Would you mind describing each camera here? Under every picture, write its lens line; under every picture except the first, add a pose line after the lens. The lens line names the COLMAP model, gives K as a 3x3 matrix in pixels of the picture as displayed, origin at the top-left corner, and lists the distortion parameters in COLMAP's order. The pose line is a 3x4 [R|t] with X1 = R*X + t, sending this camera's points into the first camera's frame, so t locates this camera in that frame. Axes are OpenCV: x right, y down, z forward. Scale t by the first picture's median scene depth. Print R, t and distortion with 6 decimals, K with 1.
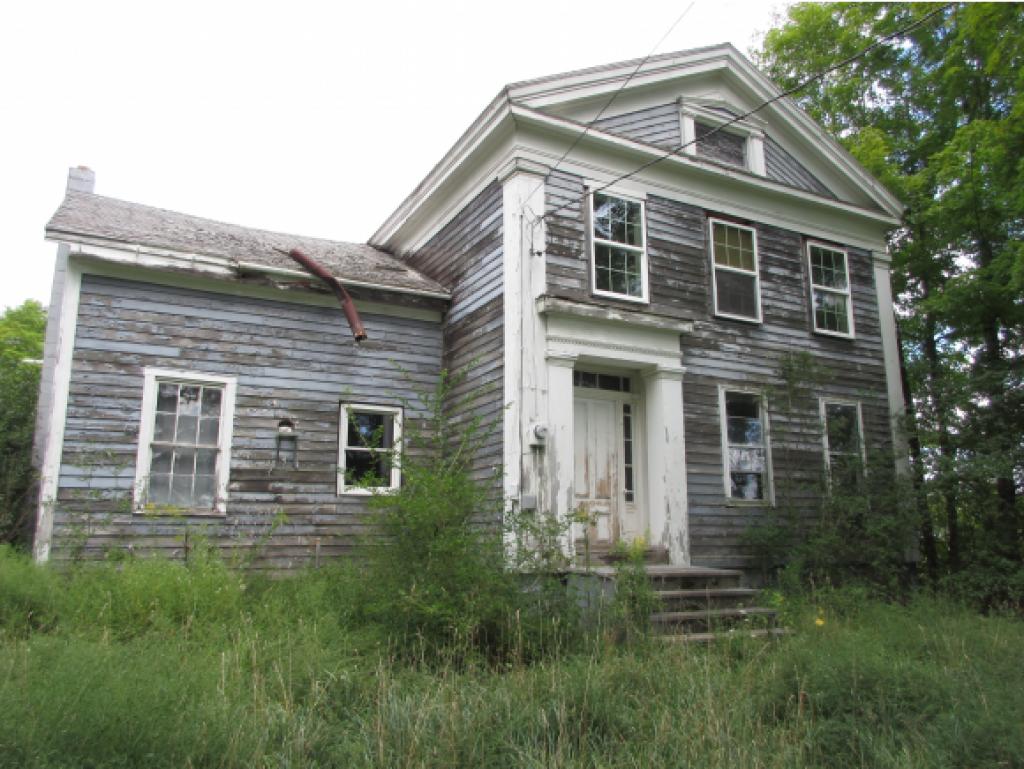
lens RADIAL K [[758.8, 0, 512.0], [0, 758.8, 384.5], [0, 0, 1]] dist [0.004049, 0.003592]
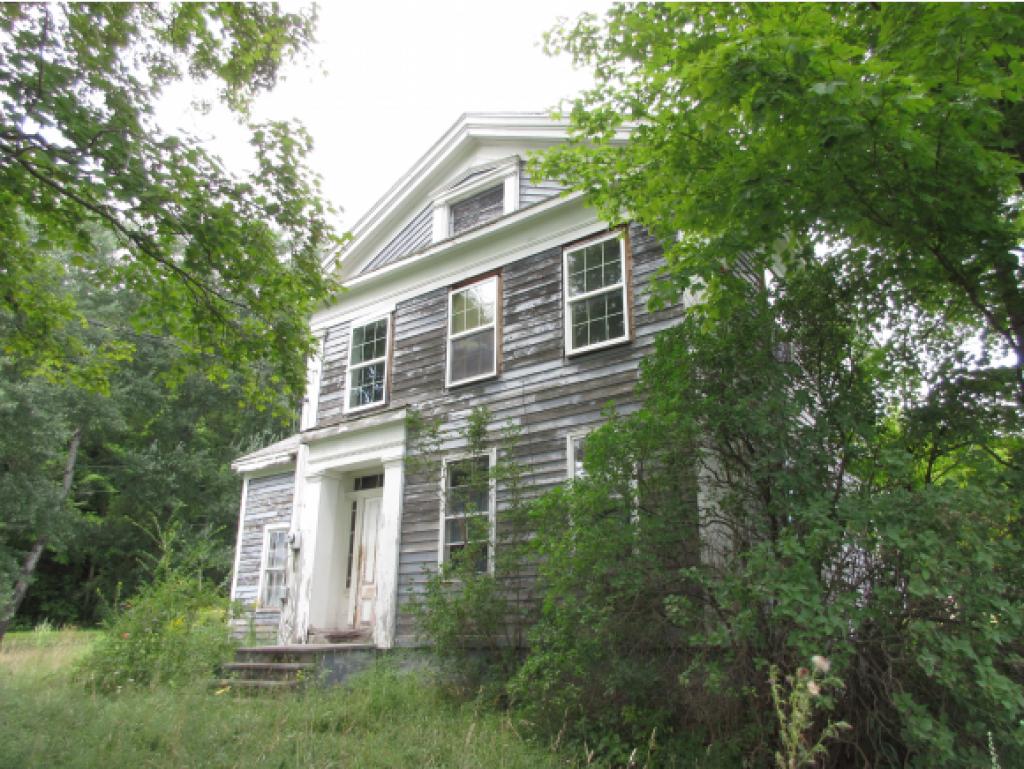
lens RADIAL K [[758.8, 0, 512.0], [0, 758.8, 384.5], [0, 0, 1]] dist [0.004049, 0.003592]
pose [[0.427536, -0.289235, -0.856479, 1.239769], [0.187223, 0.955222, -0.229123, 0.159657], [0.884398, -0.062394, 0.462543, 0.656696]]
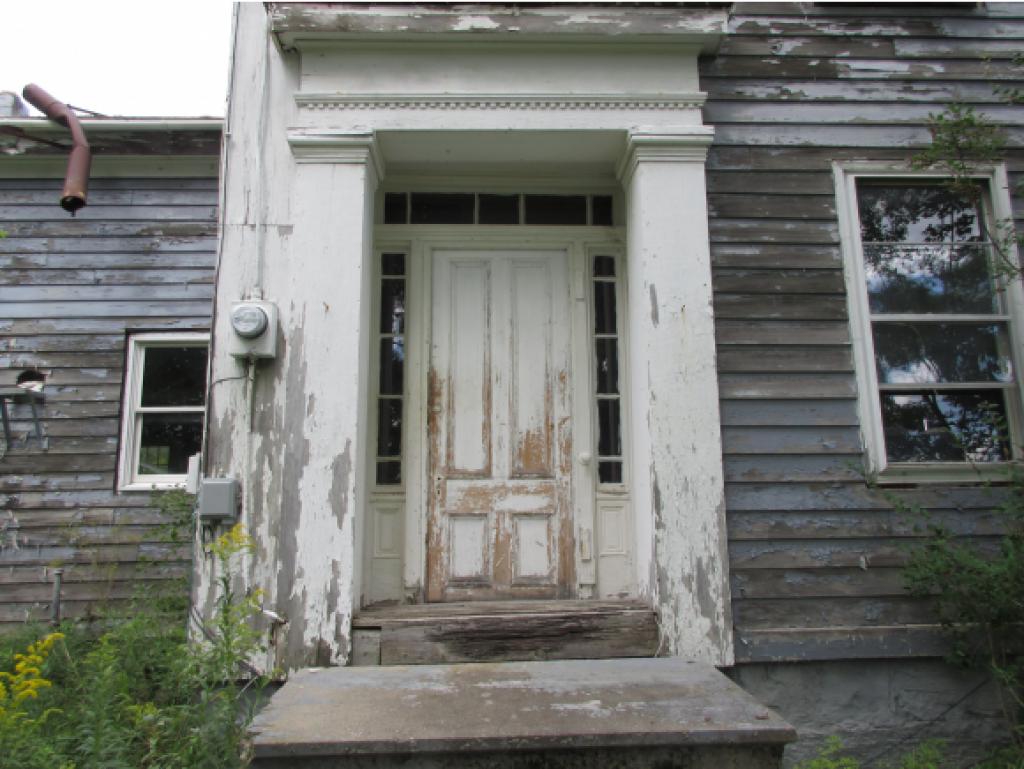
lens RADIAL K [[758.8, 0, 512.0], [0, 758.8, 384.5], [0, 0, 1]] dist [0.004049, 0.003592]
pose [[0.901051, -0.095301, -0.423113, 0.289520], [0.105382, 0.994432, 0.000435, 0.096303], [0.420716, -0.044981, 0.906077, 0.610238]]
